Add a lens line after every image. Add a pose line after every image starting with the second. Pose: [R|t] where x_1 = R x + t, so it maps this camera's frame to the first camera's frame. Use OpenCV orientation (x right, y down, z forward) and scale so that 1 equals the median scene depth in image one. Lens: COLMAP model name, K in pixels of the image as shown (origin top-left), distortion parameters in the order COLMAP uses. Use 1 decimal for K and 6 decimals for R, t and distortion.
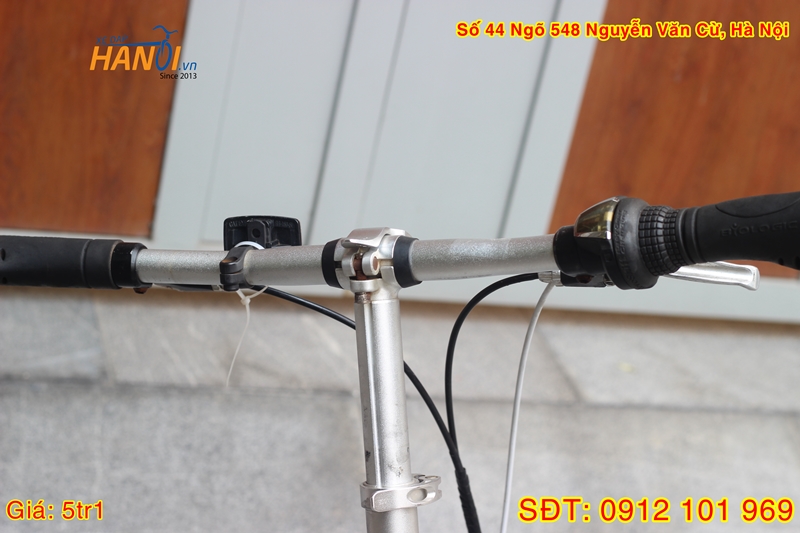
lens RADIAL K [[1906.9, 0, 387.0], [0, 1906.9, 265.3], [0, 0, 1]] dist [-0.092436, -0.301538]
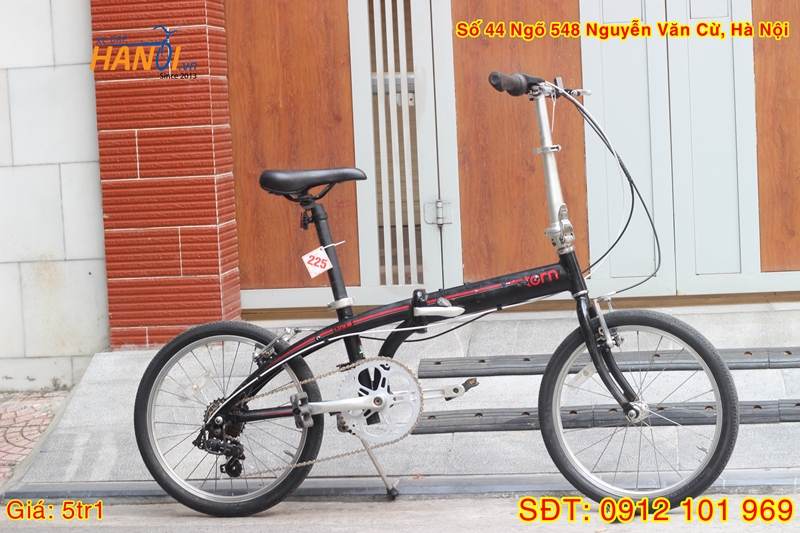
lens RADIAL K [[1881.4, 0, 400.0], [0, 1881.4, 266.5], [0, 0, 1]] dist [-0.045823, -0.776691]
pose [[0.896234, -0.211760, -0.389772, 0.633271], [0.043992, 0.916793, -0.396933, 0.965570], [0.441395, 0.338598, 0.830977, -1.193350]]
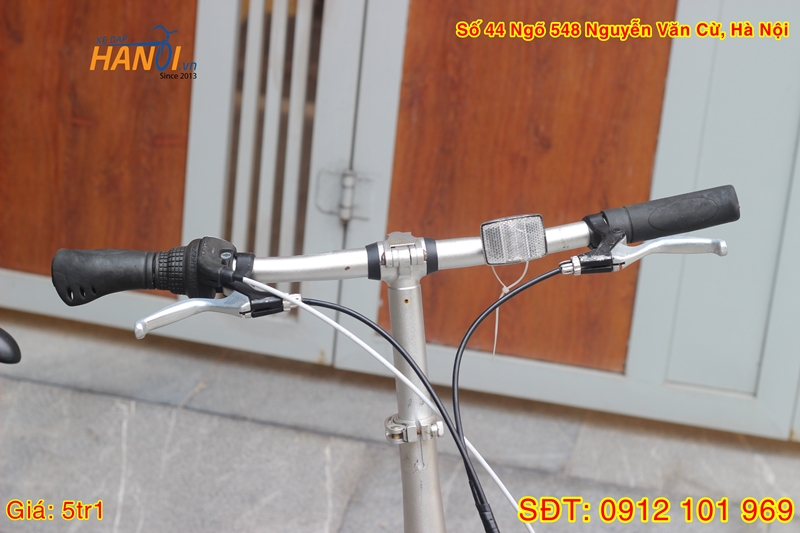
lens RADIAL K [[1881.4, 0, 400.0], [0, 1881.4, 266.5], [0, 0, 1]] dist [-0.045823, -0.776691]
pose [[0.890213, 0.034020, -0.454272, 0.308117], [-0.116760, 0.980935, -0.155348, 0.128090], [0.440326, 0.191334, 0.877214, -0.155952]]
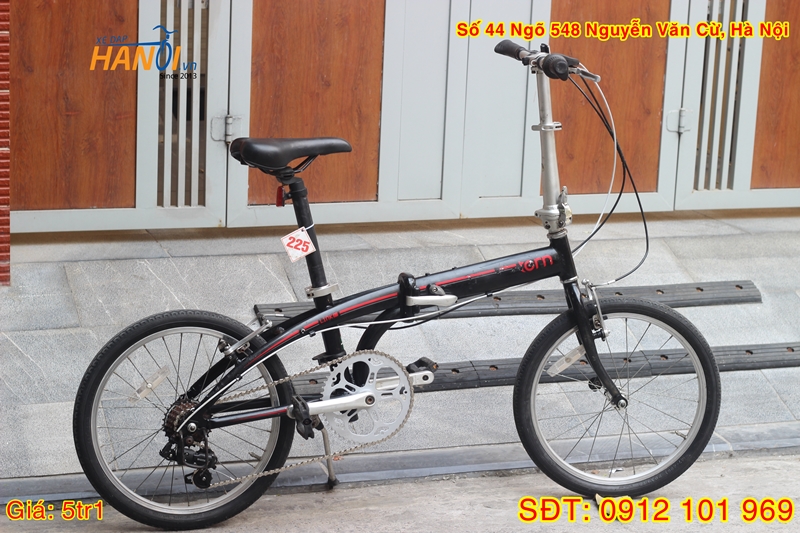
lens RADIAL K [[1881.4, 0, 400.0], [0, 1881.4, 266.5], [0, 0, 1]] dist [-0.045823, -0.776691]
pose [[0.983743, -0.173990, 0.044469, -0.220551], [0.179385, 0.963666, -0.197913, 0.546776], [-0.008418, 0.202672, 0.979210, -1.302801]]
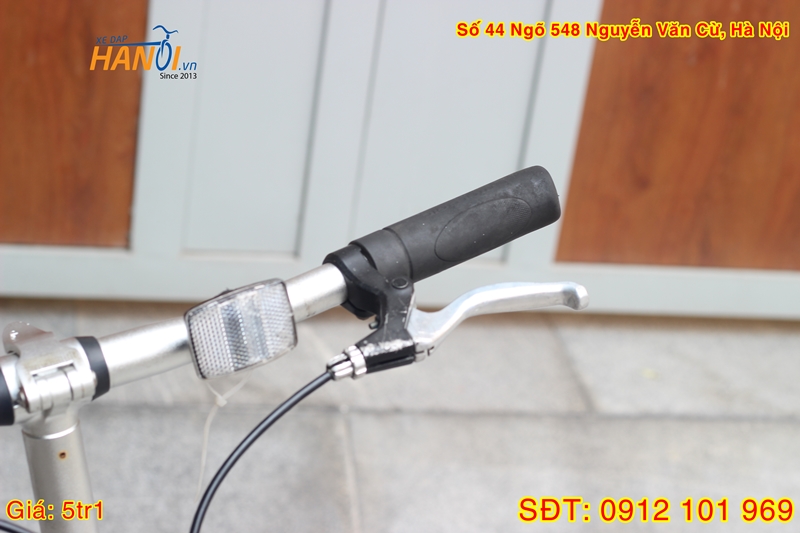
lens RADIAL K [[1906.9, 0, 387.0], [0, 1906.9, 265.3], [0, 0, 1]] dist [-0.092436, -0.301538]
pose [[0.994356, -0.024218, -0.103292, 0.105164], [0.024784, 0.999684, 0.004202, -0.007052], [0.103158, -0.006738, 0.994642, 0.067797]]
